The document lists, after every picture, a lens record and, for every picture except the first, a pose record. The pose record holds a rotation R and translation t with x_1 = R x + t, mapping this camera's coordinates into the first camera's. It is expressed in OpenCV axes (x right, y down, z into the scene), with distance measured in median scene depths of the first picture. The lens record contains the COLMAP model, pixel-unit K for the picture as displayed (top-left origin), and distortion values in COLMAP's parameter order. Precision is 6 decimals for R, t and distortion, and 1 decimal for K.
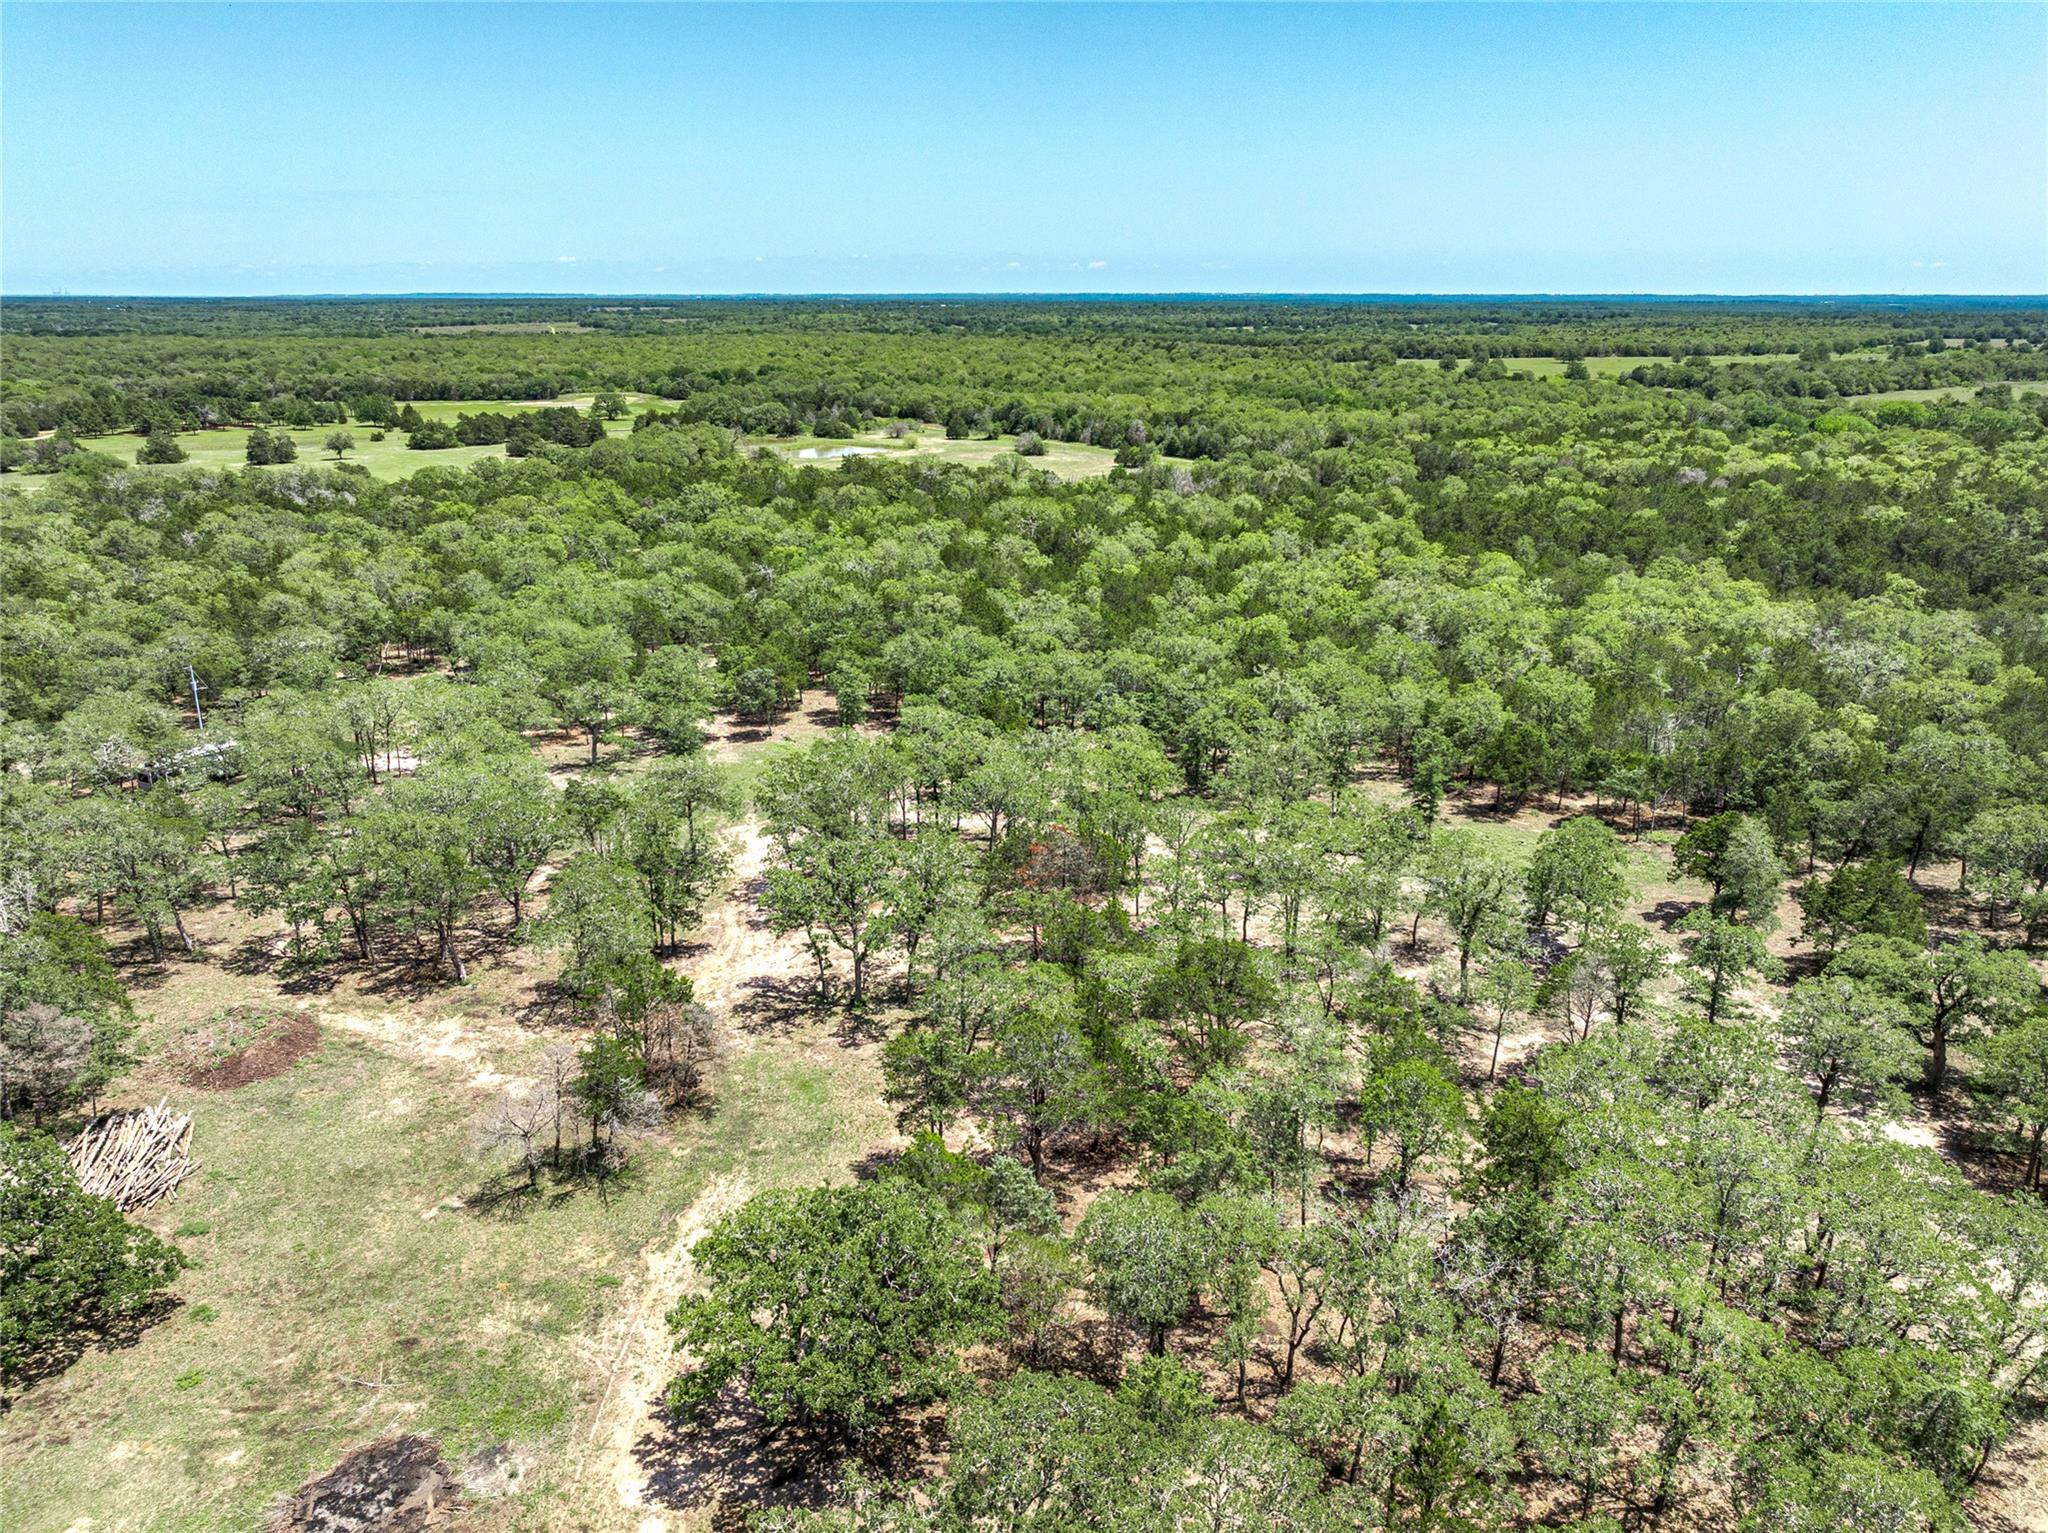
lens RADIAL K [[1441.4, 0, 1024.4], [0, 1441.4, 769.7], [0, 0, 1]] dist [-0.009680, -0.000514]
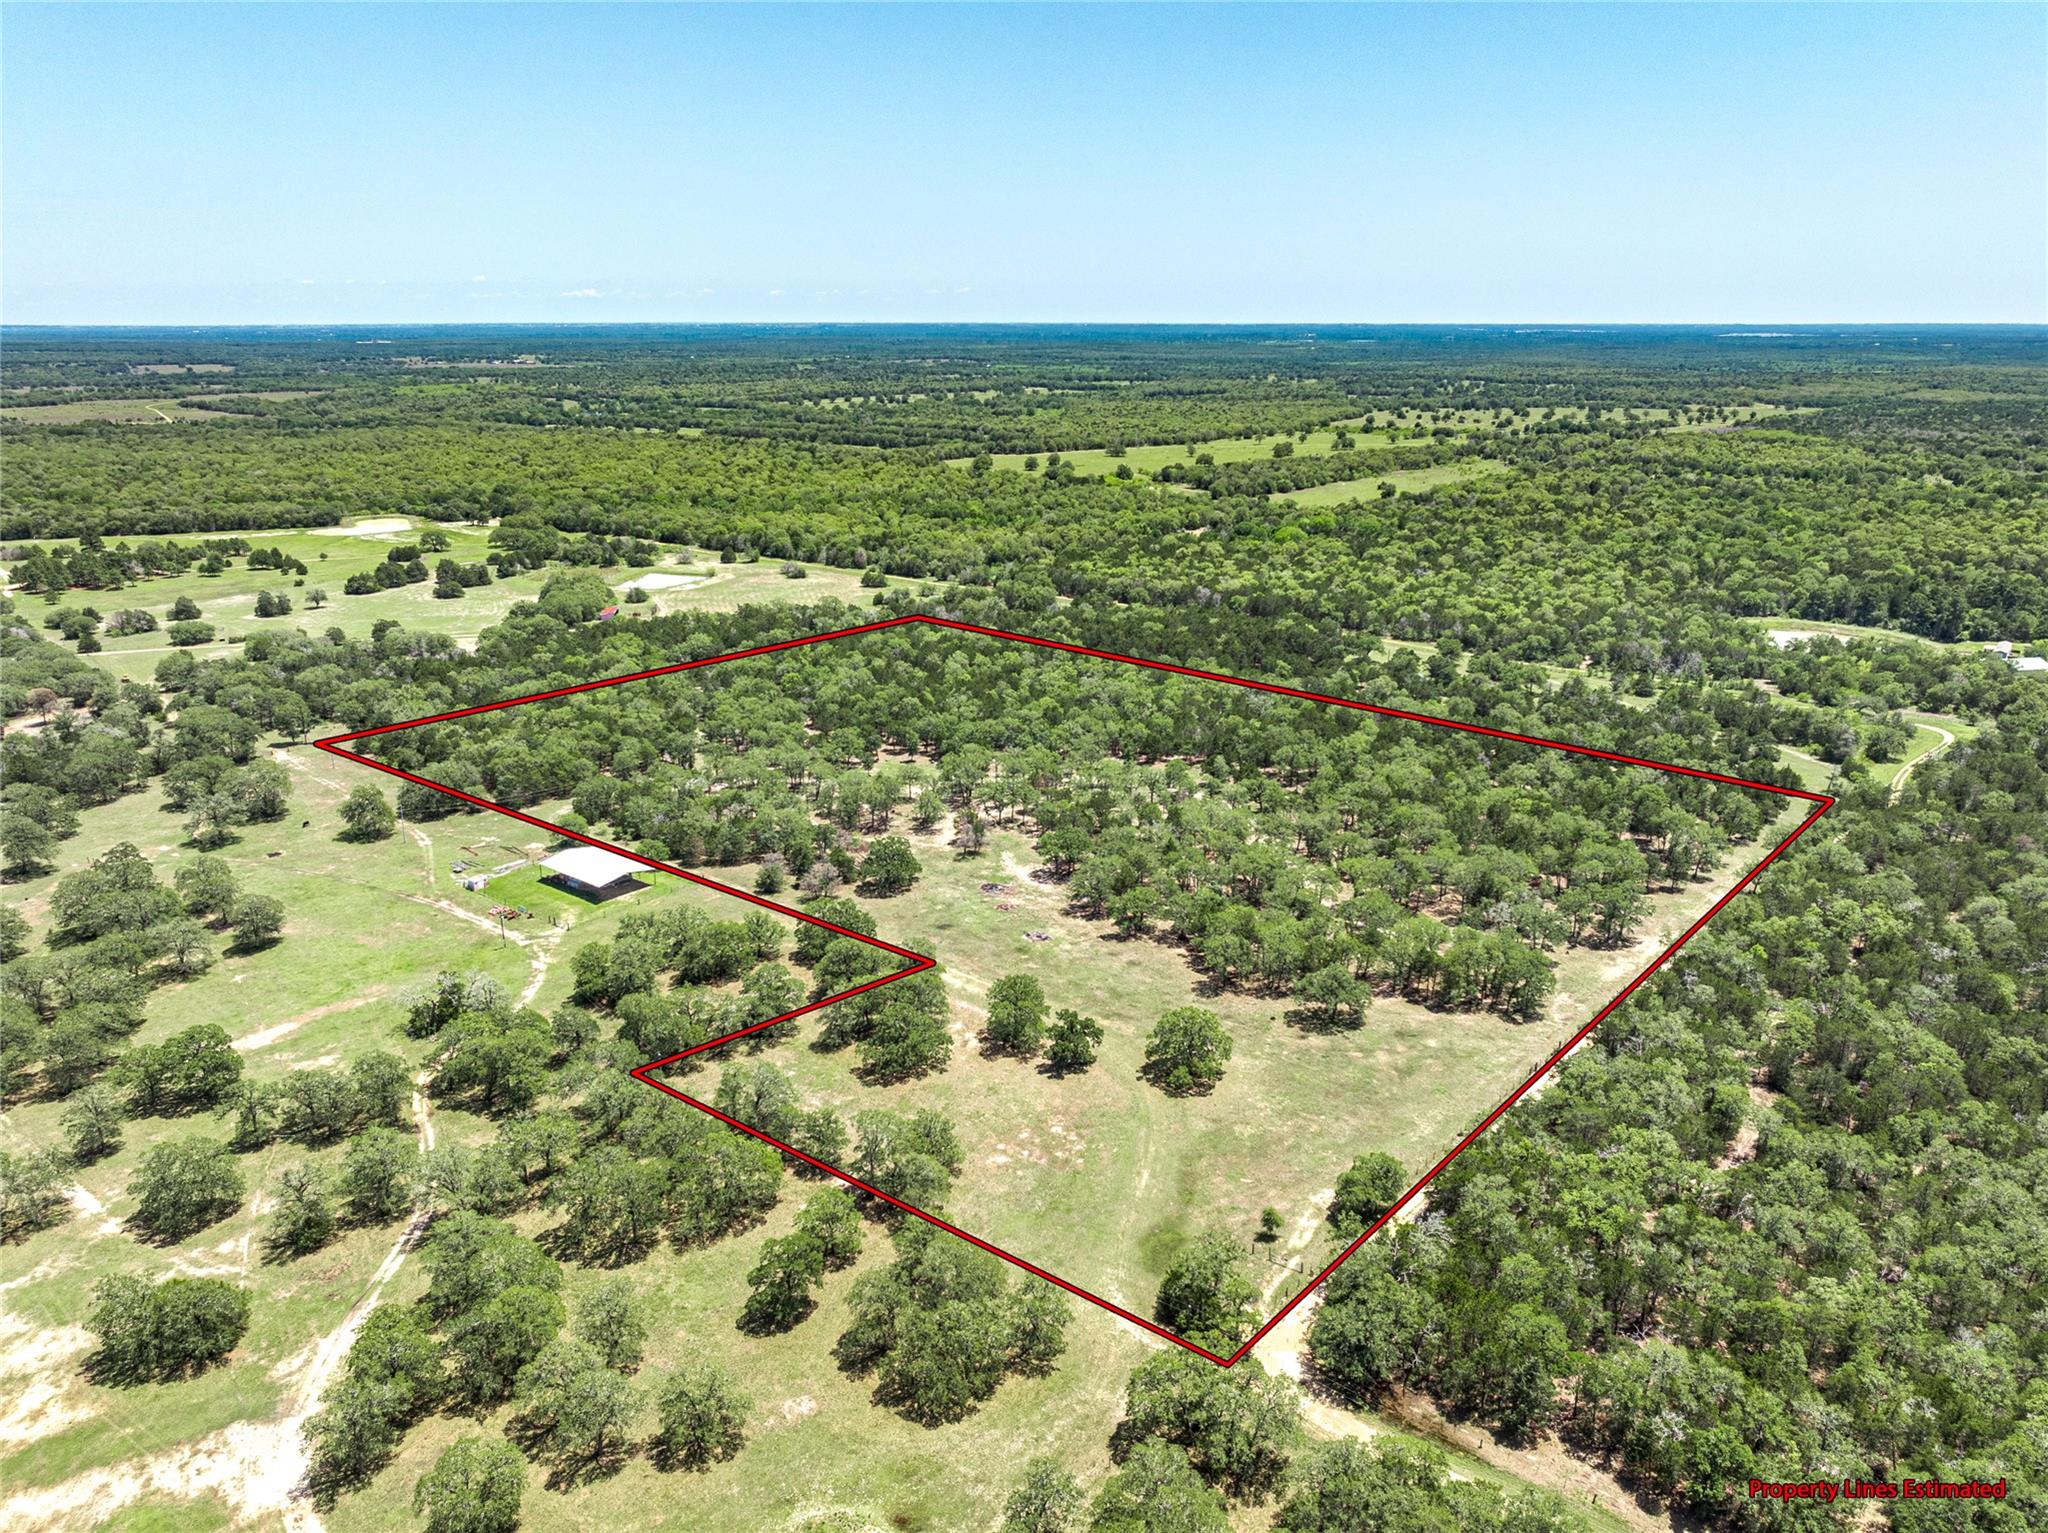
lens RADIAL K [[1441.4, 0, 1024.0], [0, 1441.4, 765.4], [0, 0, 1]] dist [-0.009680, -0.000514]
pose [[0.955402, -0.083113, 0.283372, -0.551612], [0.089189, 0.995978, -0.008584, 0.025508], [-0.281519, 0.033475, 0.958972, -1.296670]]
